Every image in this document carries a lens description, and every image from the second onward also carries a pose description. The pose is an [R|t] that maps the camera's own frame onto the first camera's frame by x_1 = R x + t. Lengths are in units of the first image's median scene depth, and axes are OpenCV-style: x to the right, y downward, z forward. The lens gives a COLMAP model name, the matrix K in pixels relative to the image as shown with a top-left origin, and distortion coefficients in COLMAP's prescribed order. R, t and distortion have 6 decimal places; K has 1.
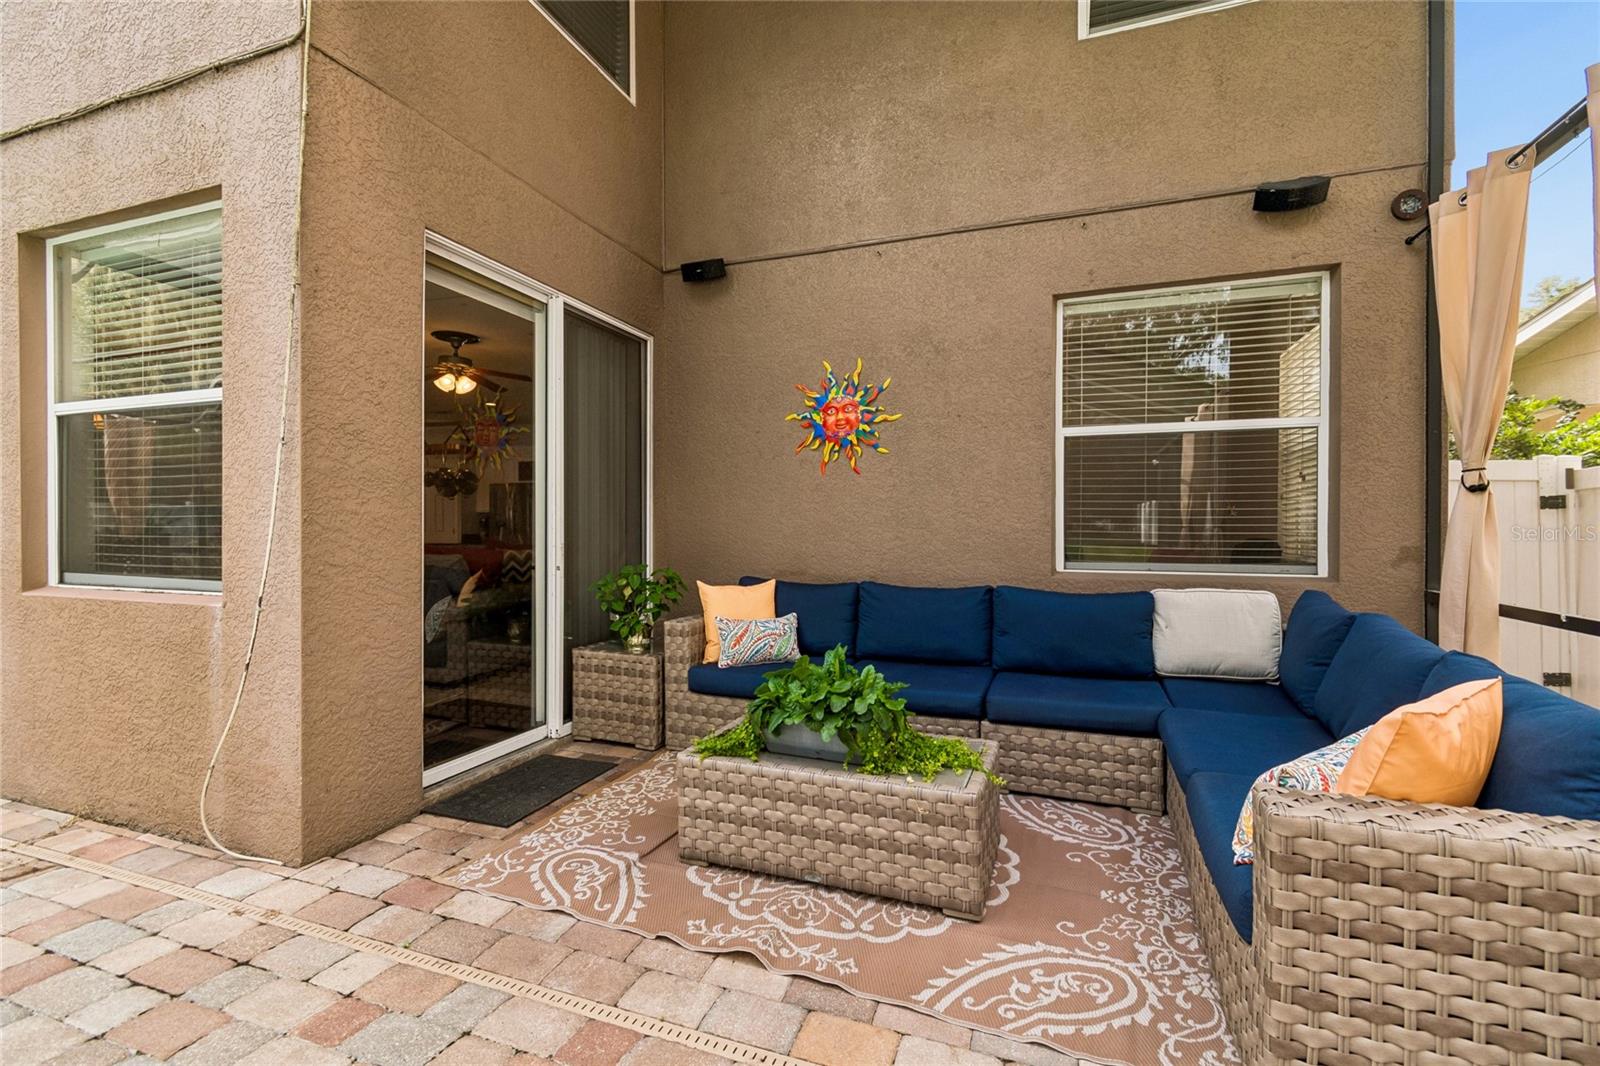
lens RADIAL K [[711.0, 0, 799.5], [0, 711.0, 528.2], [0, 0, 1]] dist [0.004286, -0.000508]
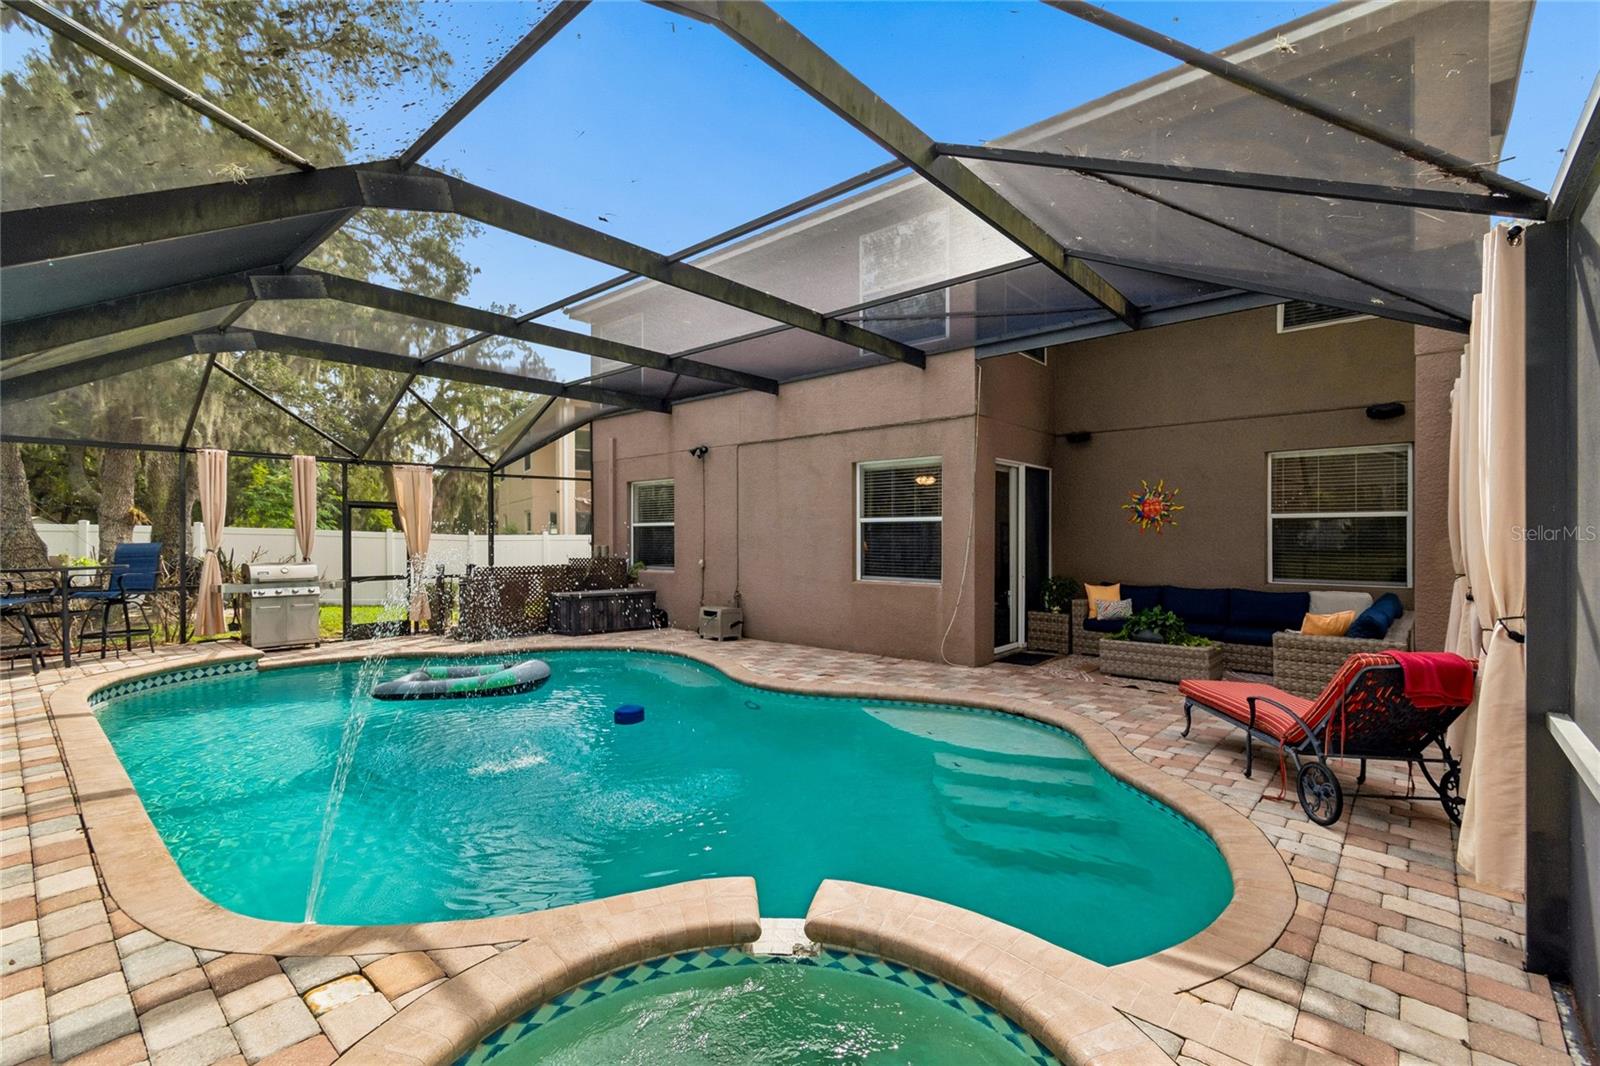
lens RADIAL K [[711.0, 0, 798.9], [0, 711.0, 538.2], [0, 0, 1]] dist [0.004286, -0.000508]
pose [[0.935238, -0.002144, -0.354013, -0.200420], [0.002816, 0.999995, 0.001383, -0.082301], [0.354009, -0.002290, 0.935239, -1.554974]]
